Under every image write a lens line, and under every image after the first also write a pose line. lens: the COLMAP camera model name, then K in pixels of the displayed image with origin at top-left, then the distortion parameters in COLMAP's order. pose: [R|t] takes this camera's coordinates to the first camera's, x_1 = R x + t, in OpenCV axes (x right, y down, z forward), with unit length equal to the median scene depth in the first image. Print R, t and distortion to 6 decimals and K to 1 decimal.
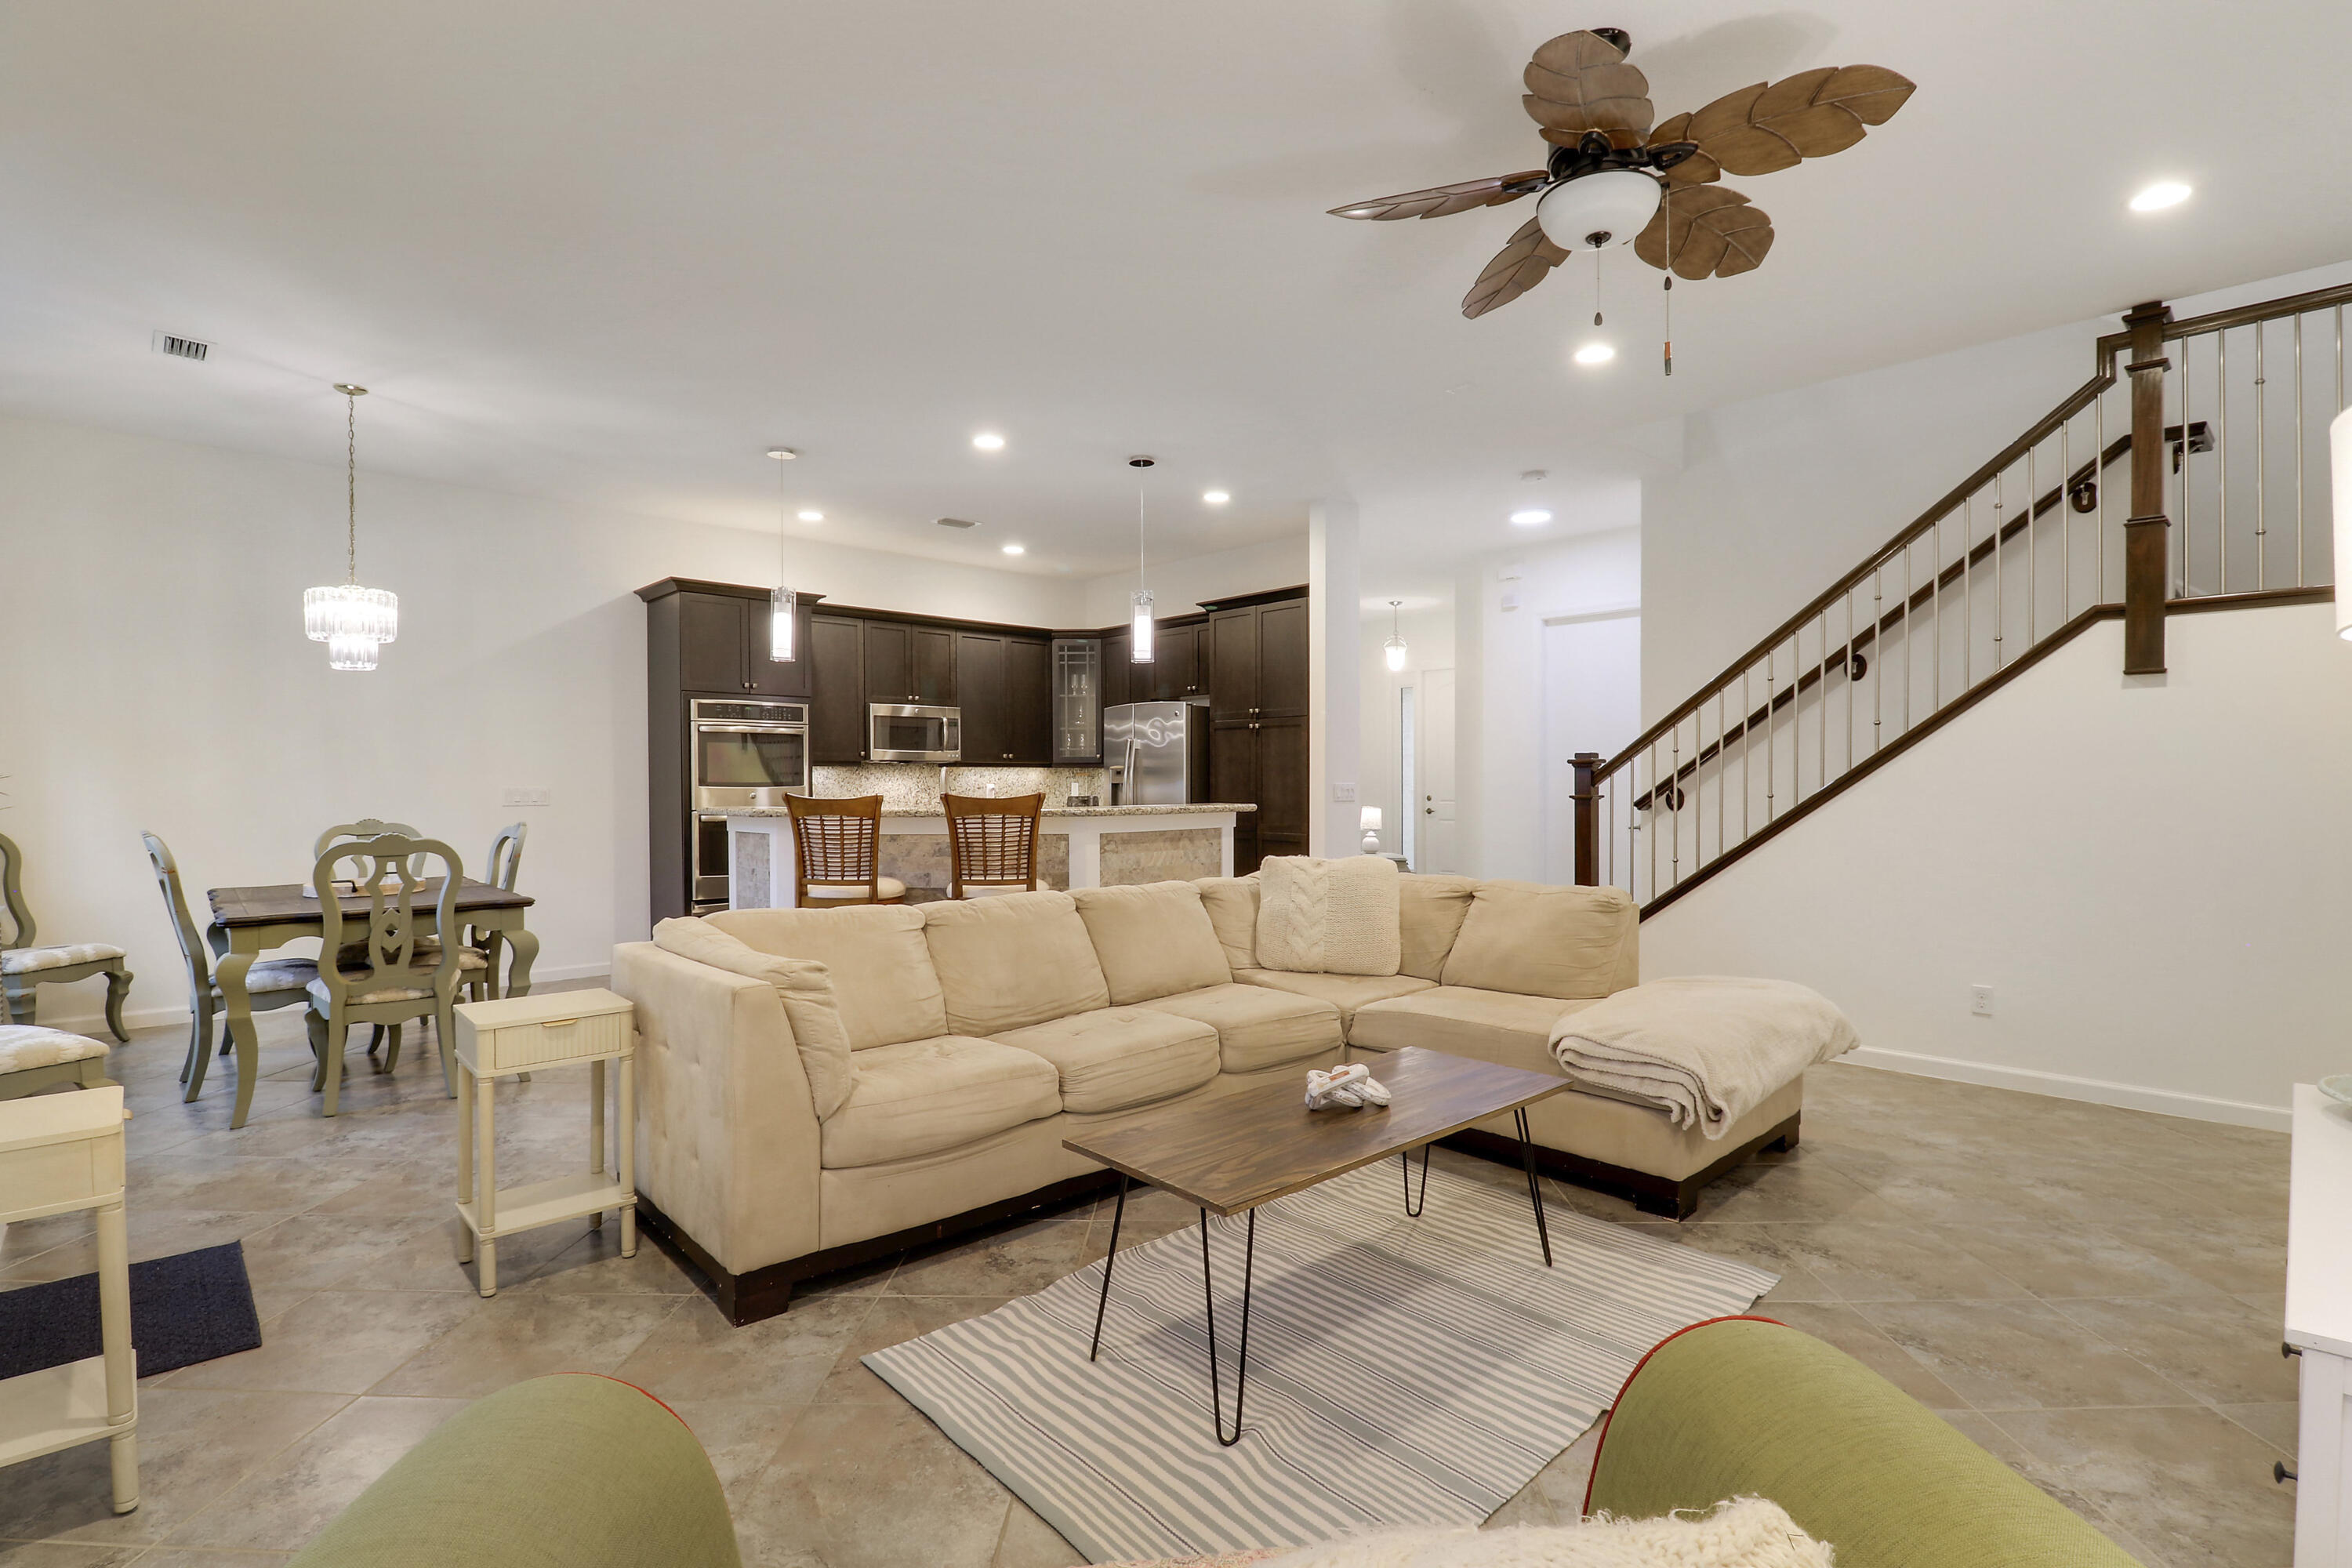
lens RADIAL K [[1095.8, 0, 1204.0], [0, 1095.8, 789.3], [0, 0, 1]] dist [0.004871, -0.011919]
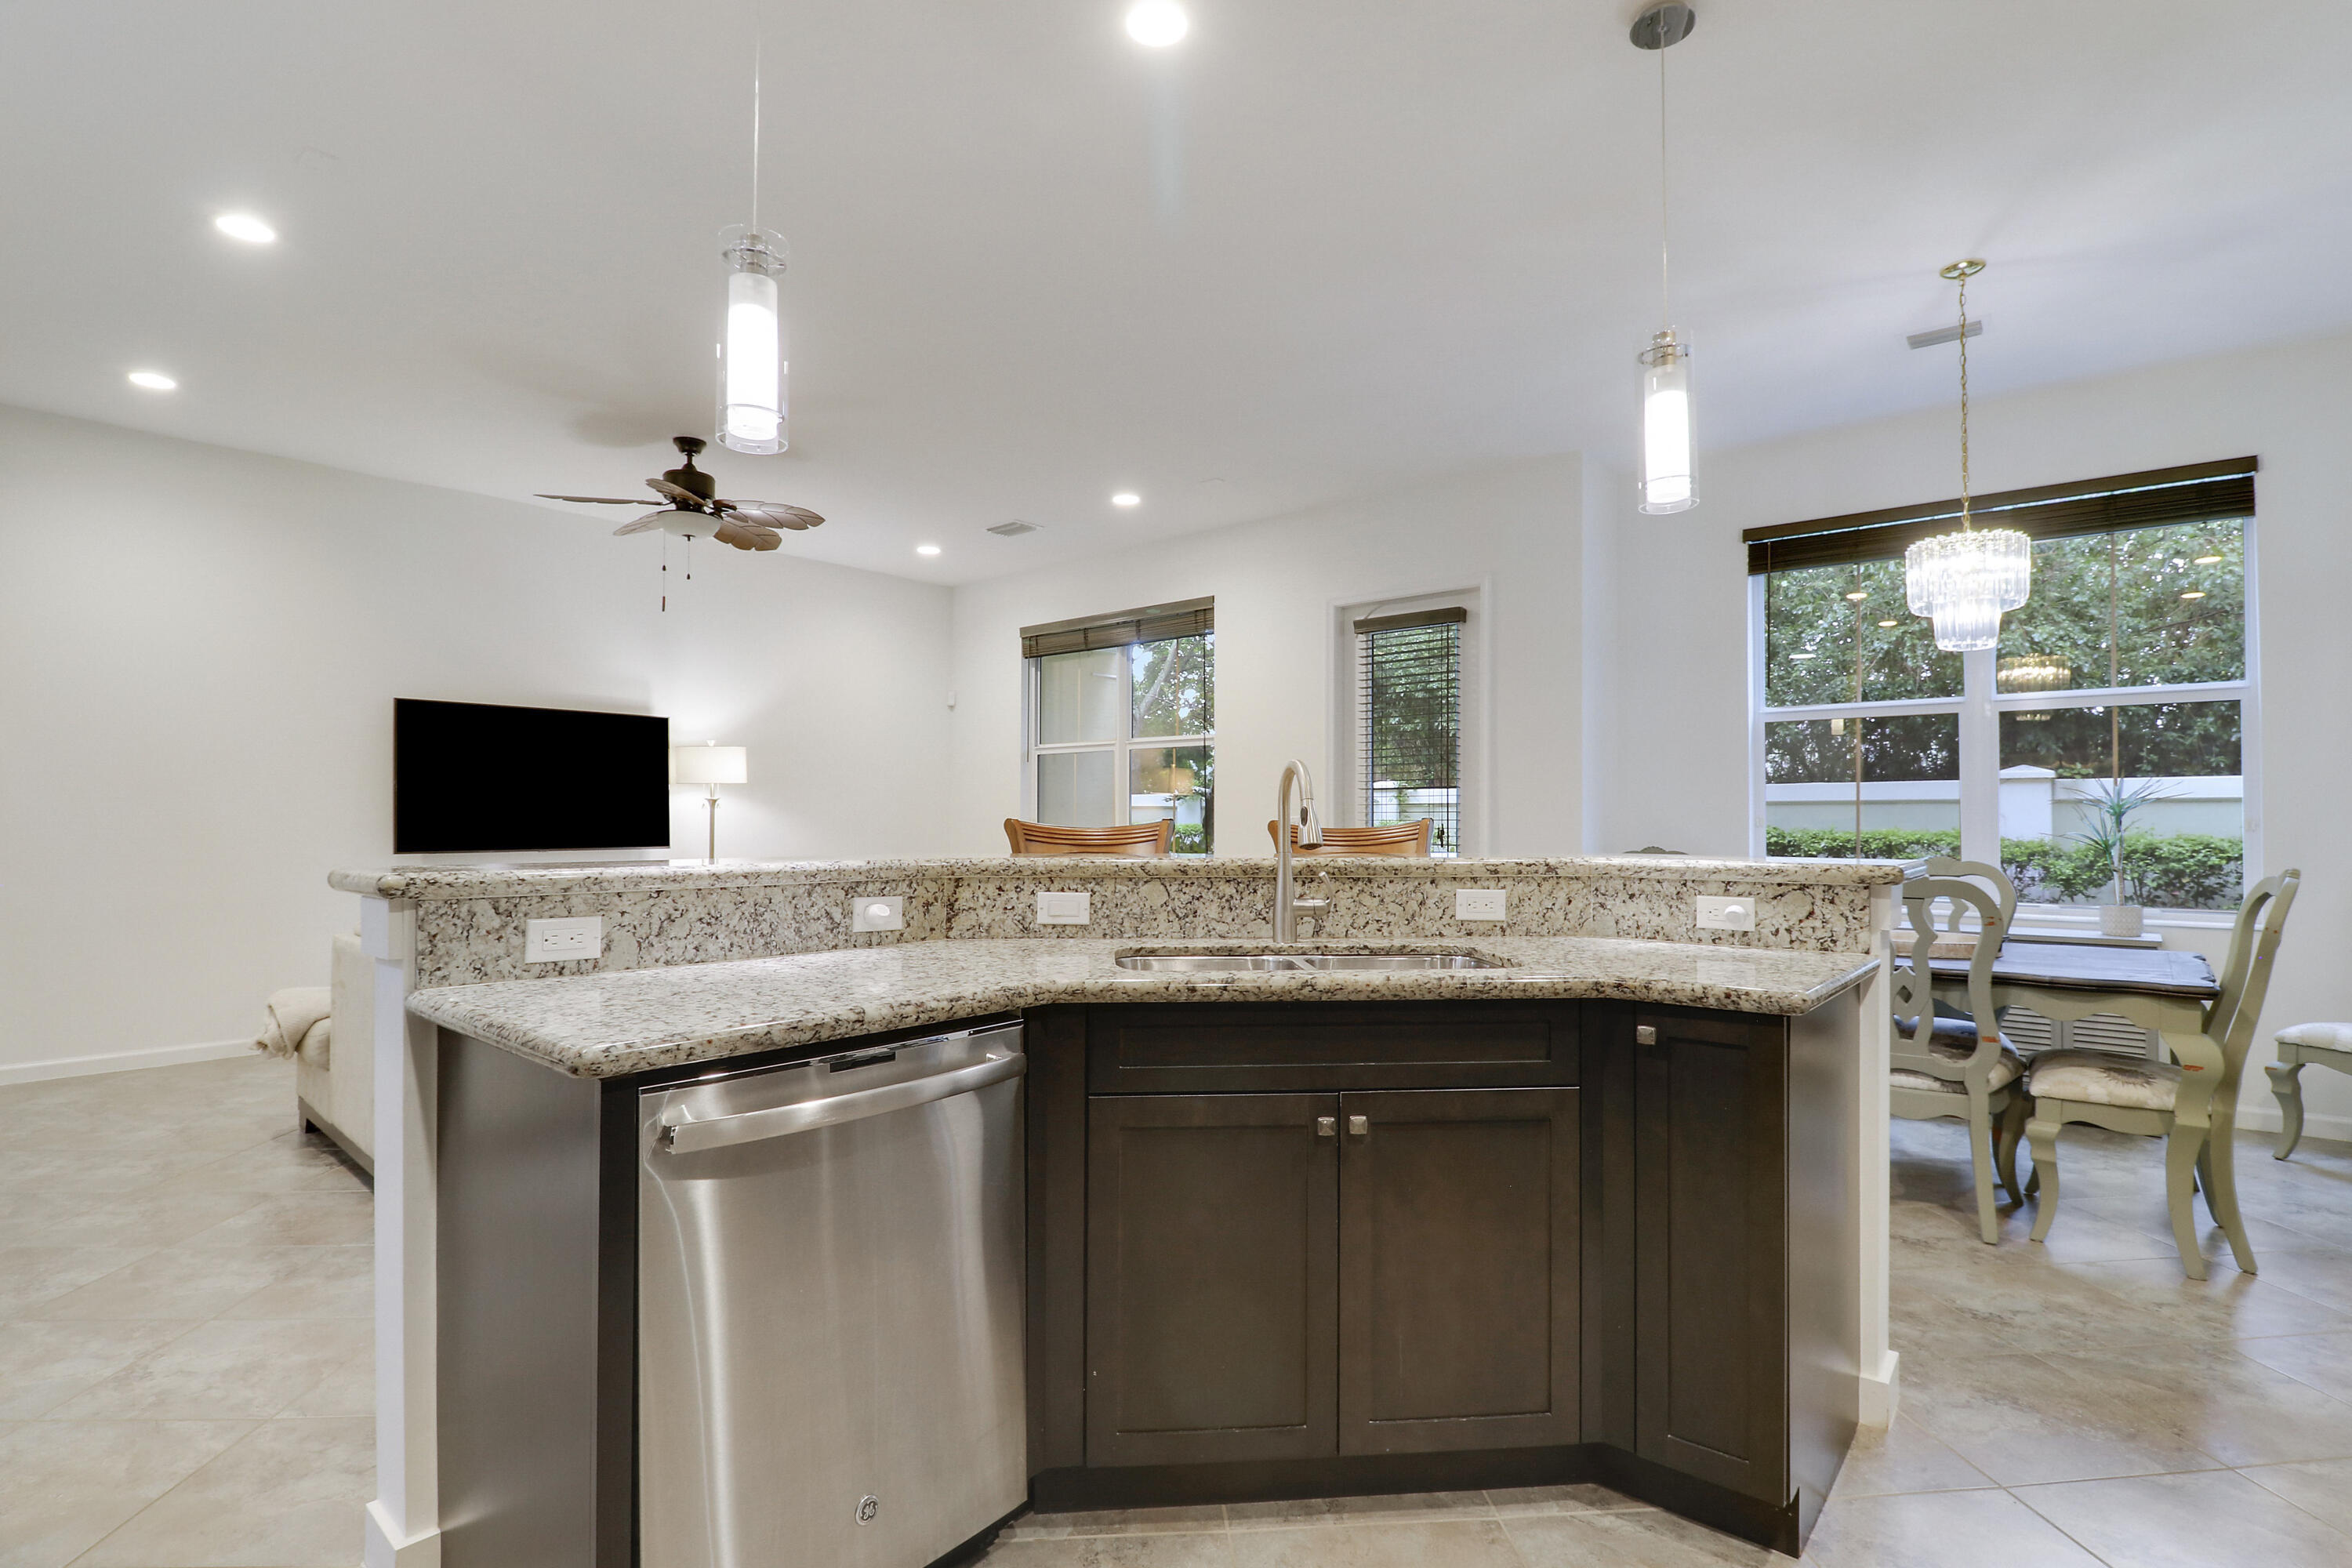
lens RADIAL K [[1105.3, 0, 1200.9], [0, 1105.3, 803.4], [0, 0, 1]] dist [0.011224, -0.019155]
pose [[-0.995767, 0.000385, -0.091908, -0.132700], [0.000626, 0.999996, -0.002601, -0.002542], [0.091907, -0.002648, -0.995764, 1.100405]]
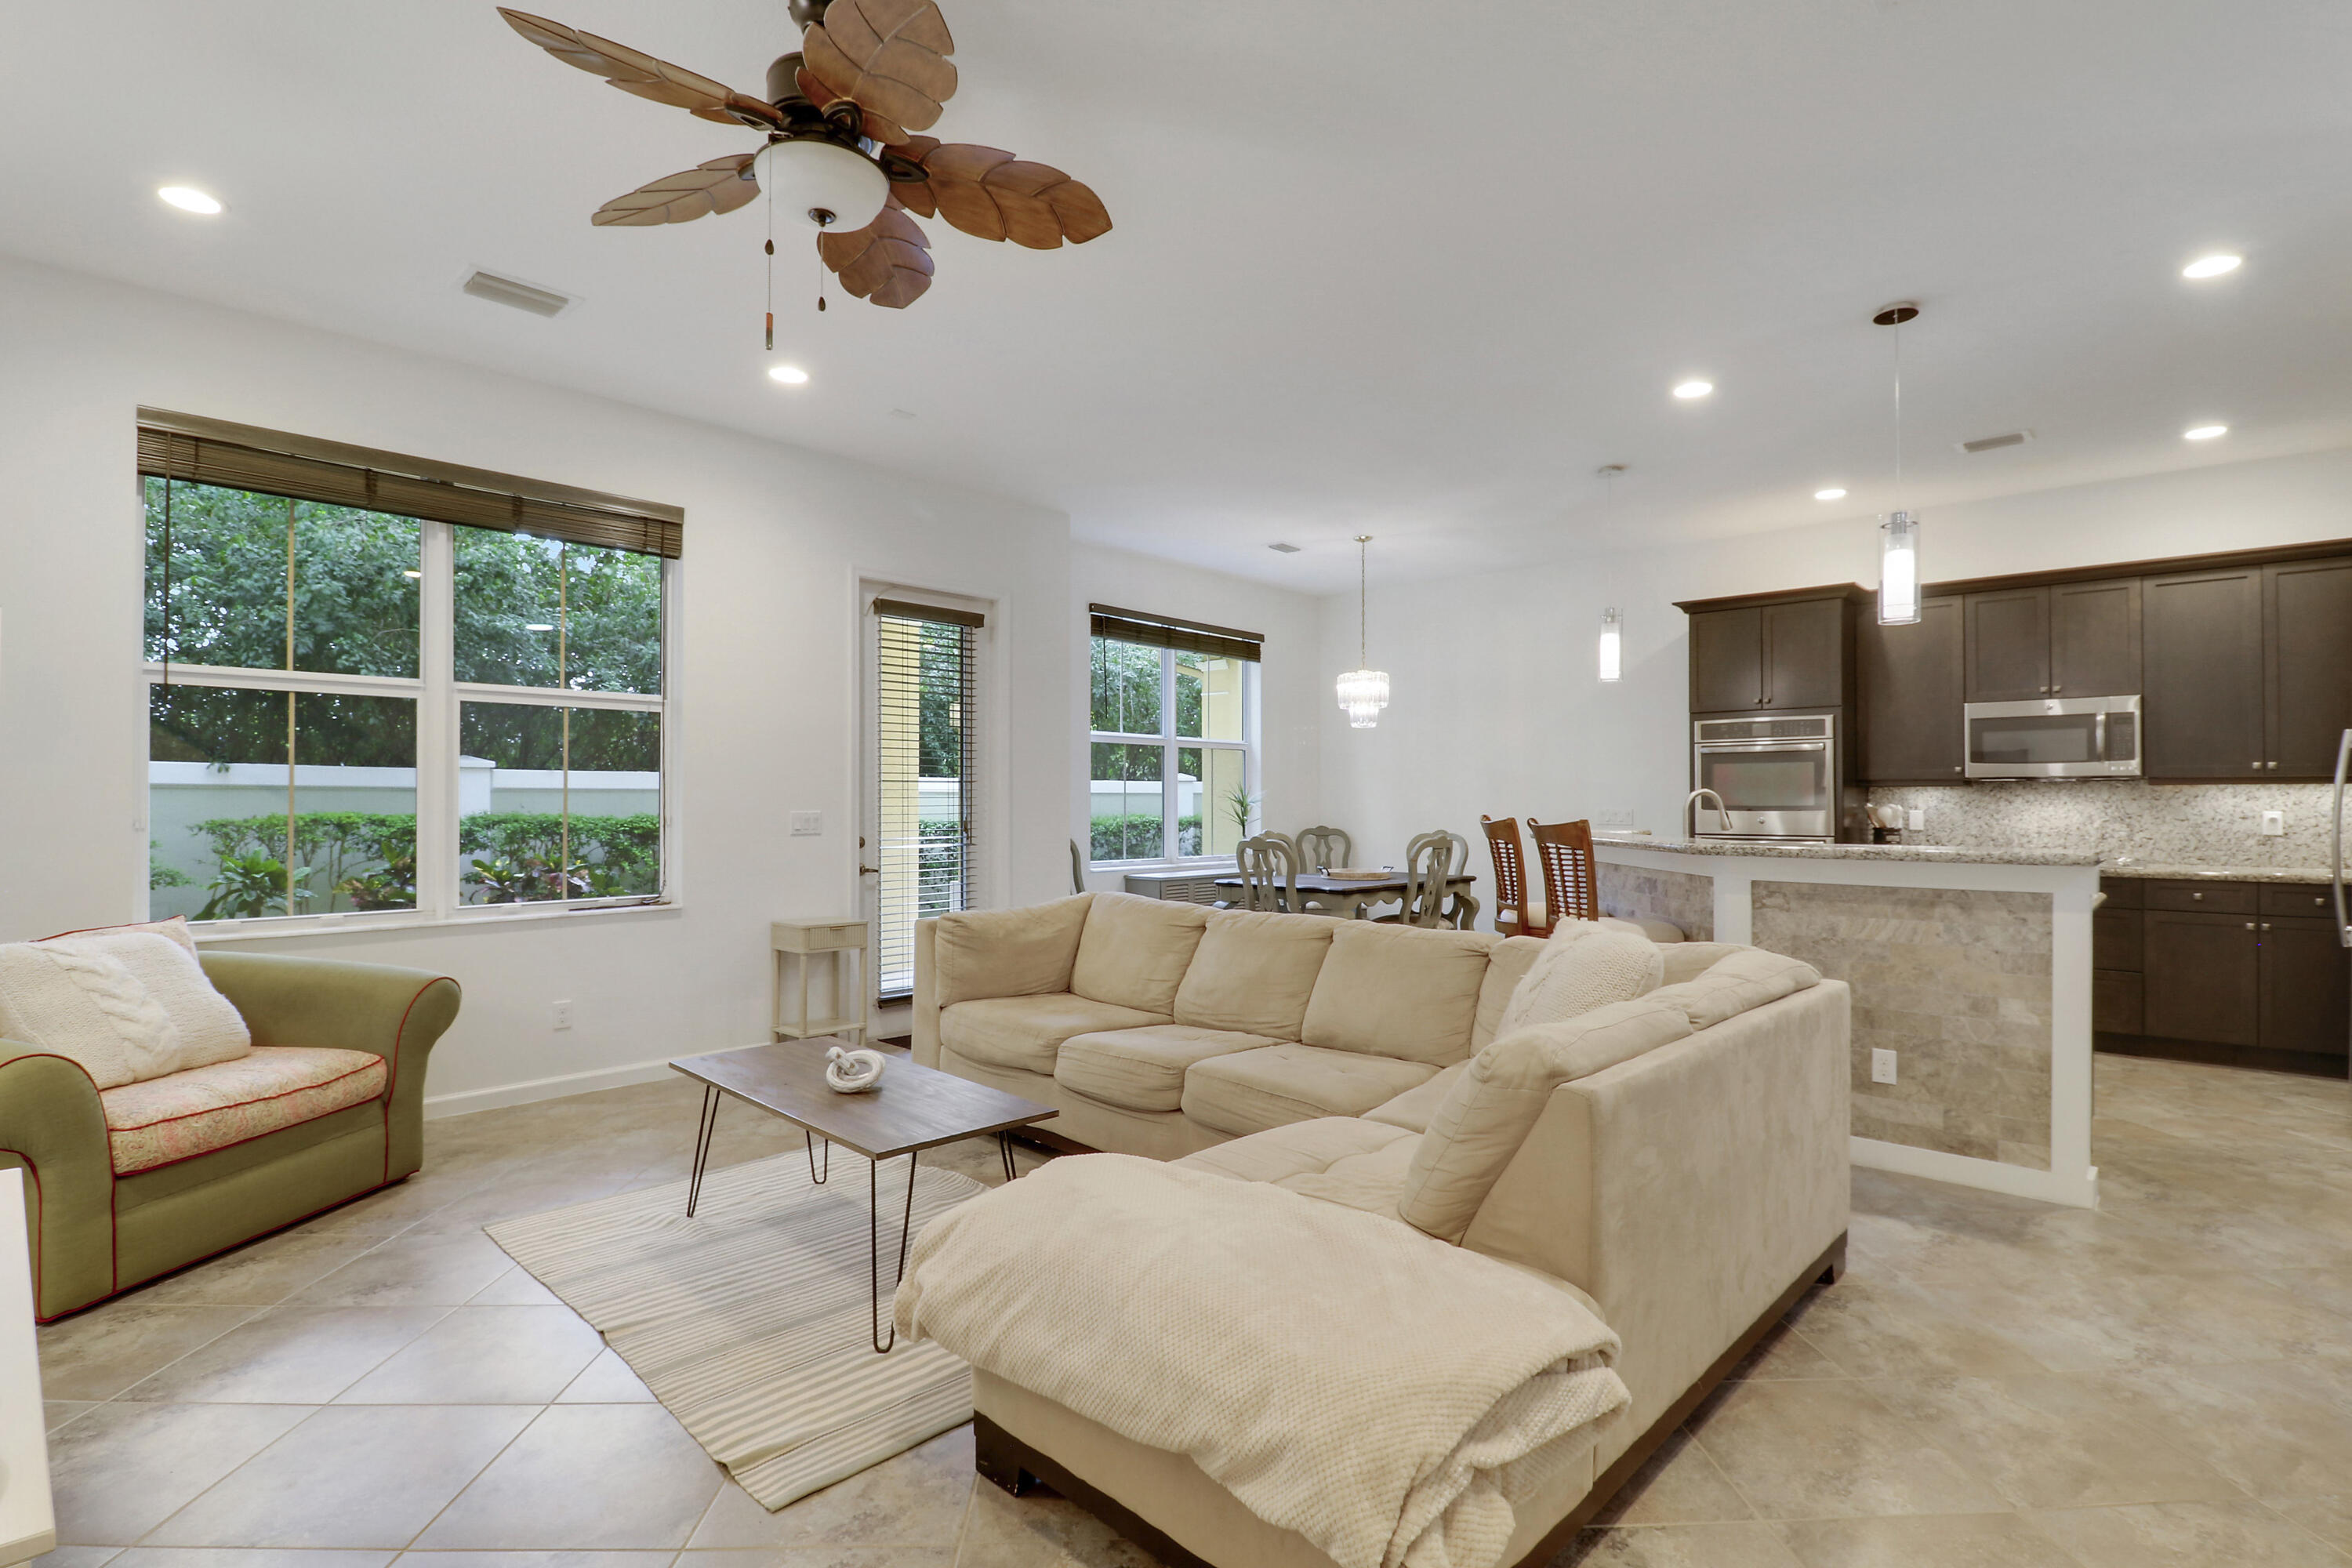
lens RADIAL K [[1109.8, 0, 1188.9], [0, 1109.8, 788.4], [0, 0, 1]] dist [-0.002009, -0.013368]
pose [[0.048332, -0.007439, -0.998804, 0.461681], [-0.011635, 0.999900, -0.008010, -0.007178], [0.998764, 0.012008, 0.048241, 0.451342]]
